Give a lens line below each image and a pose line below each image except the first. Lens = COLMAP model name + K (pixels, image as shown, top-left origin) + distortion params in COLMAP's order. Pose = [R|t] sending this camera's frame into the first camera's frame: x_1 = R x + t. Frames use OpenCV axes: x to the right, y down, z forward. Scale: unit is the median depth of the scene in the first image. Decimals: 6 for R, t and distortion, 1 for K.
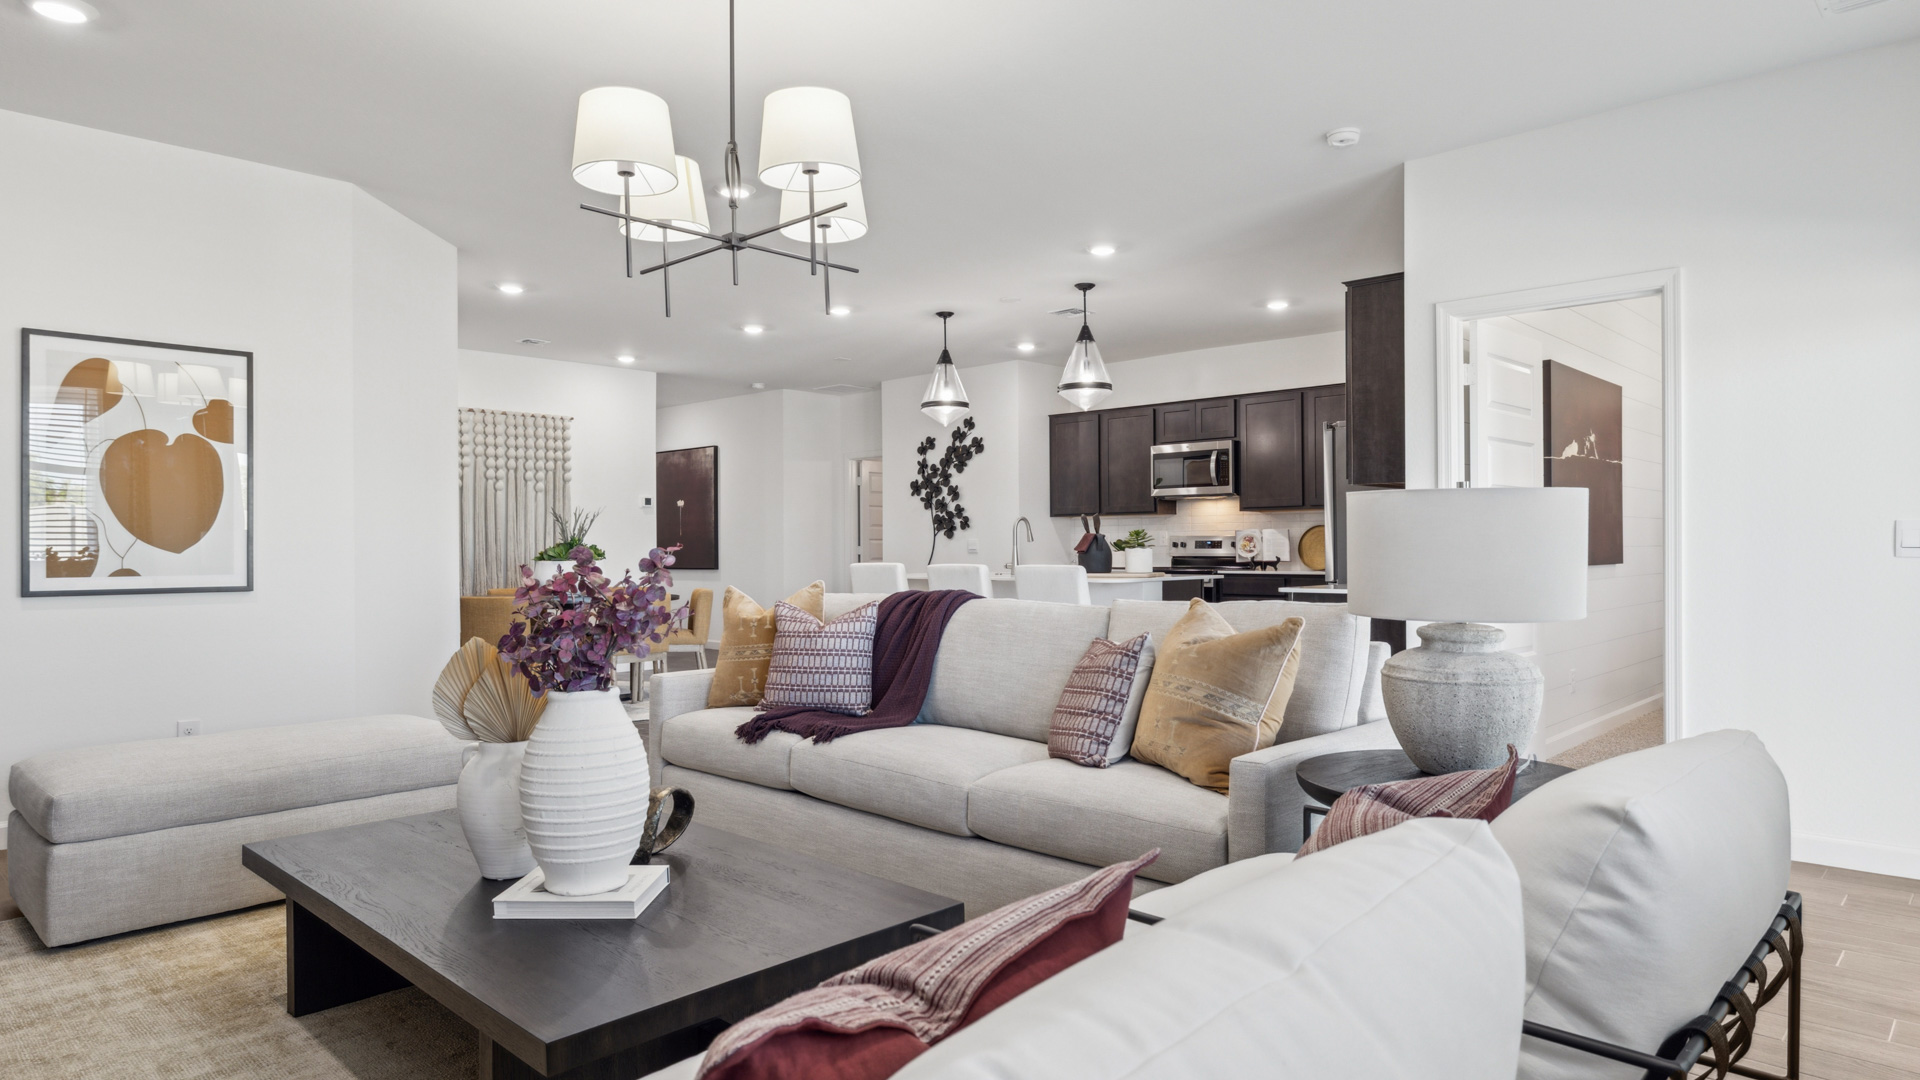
lens RADIAL K [[1186.6, 0, 960.0], [0, 1186.6, 540.0], [0, 0, 1]] dist [0.000168, 0.000005]
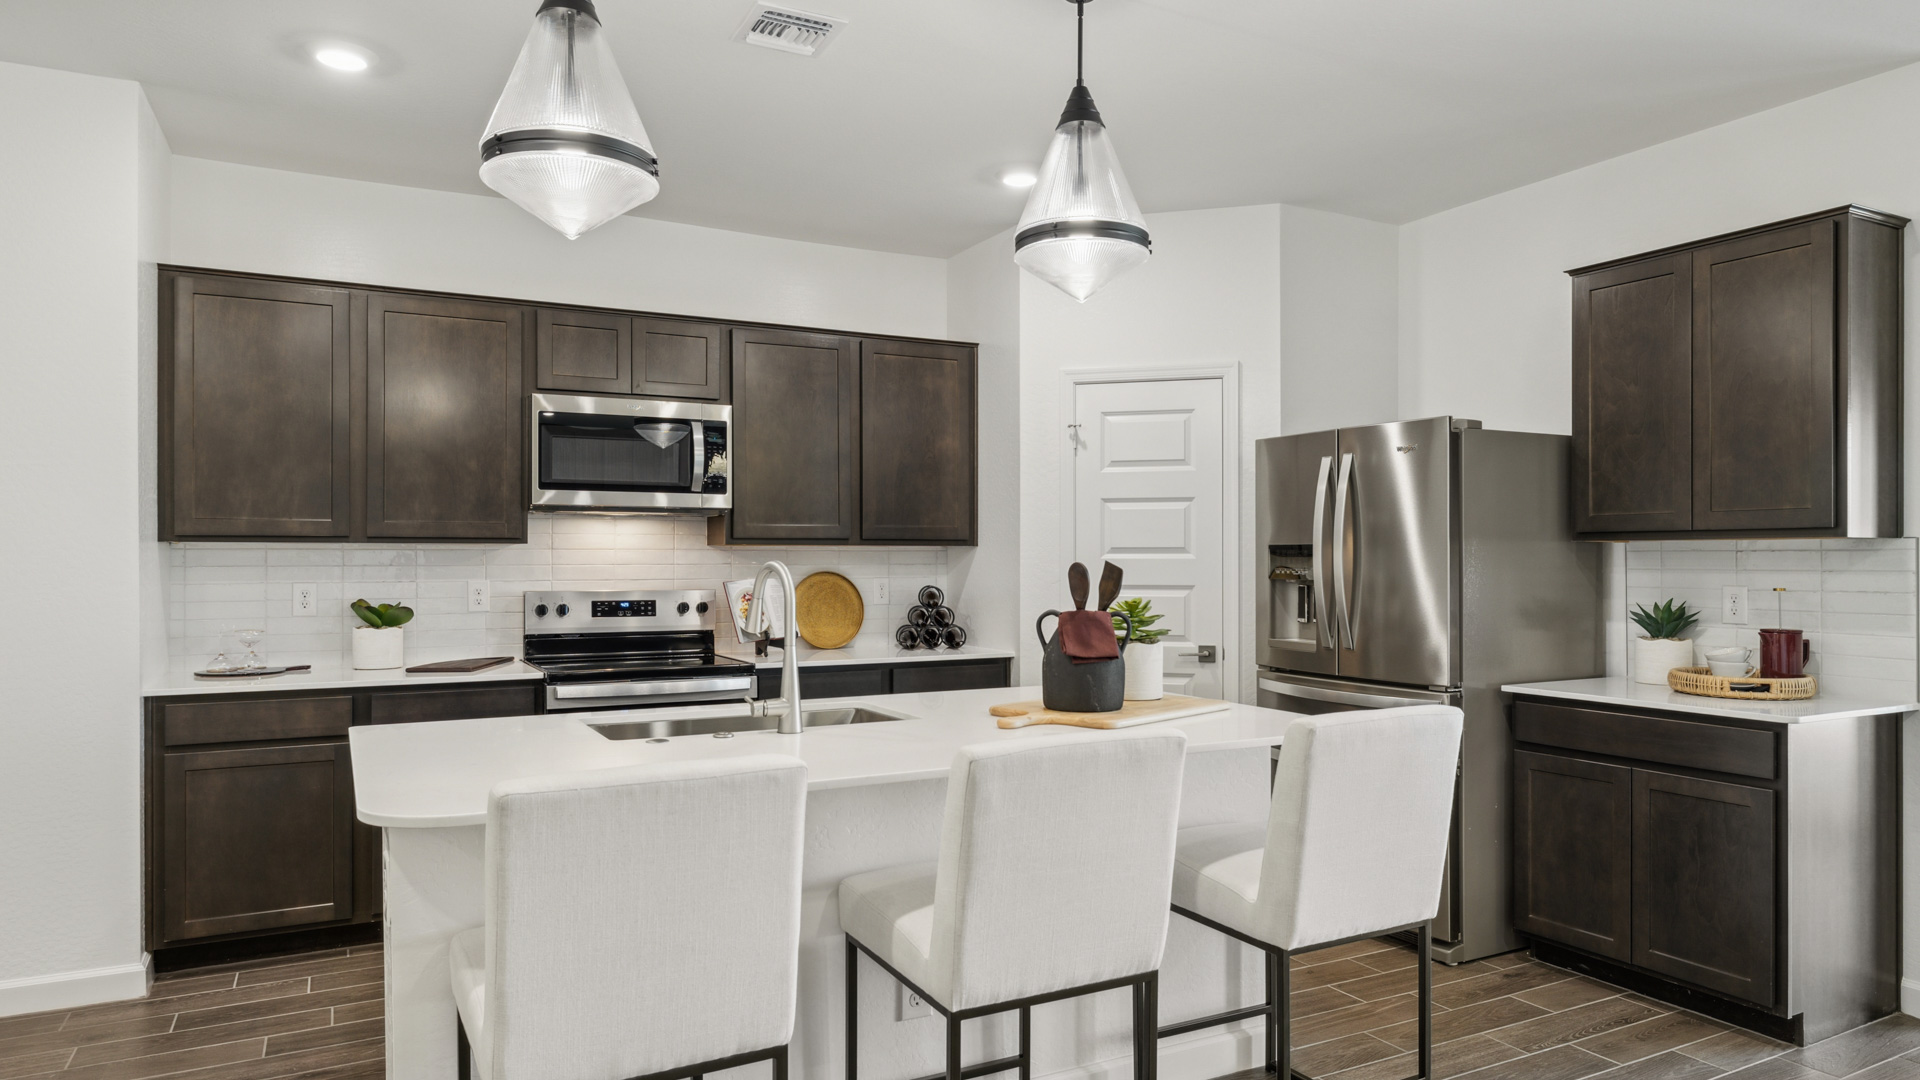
lens RADIAL K [[1203.0, 0, 960.0], [0, 1203.0, 540.0], [0, 0, 1]] dist [-0.000707, -0.000220]
pose [[0.345209, 0.015509, 0.938398, -0.222042], [-0.004904, 0.999880, -0.014721, -0.018541], [-0.938513, 0.000480, 0.345243, 0.713221]]
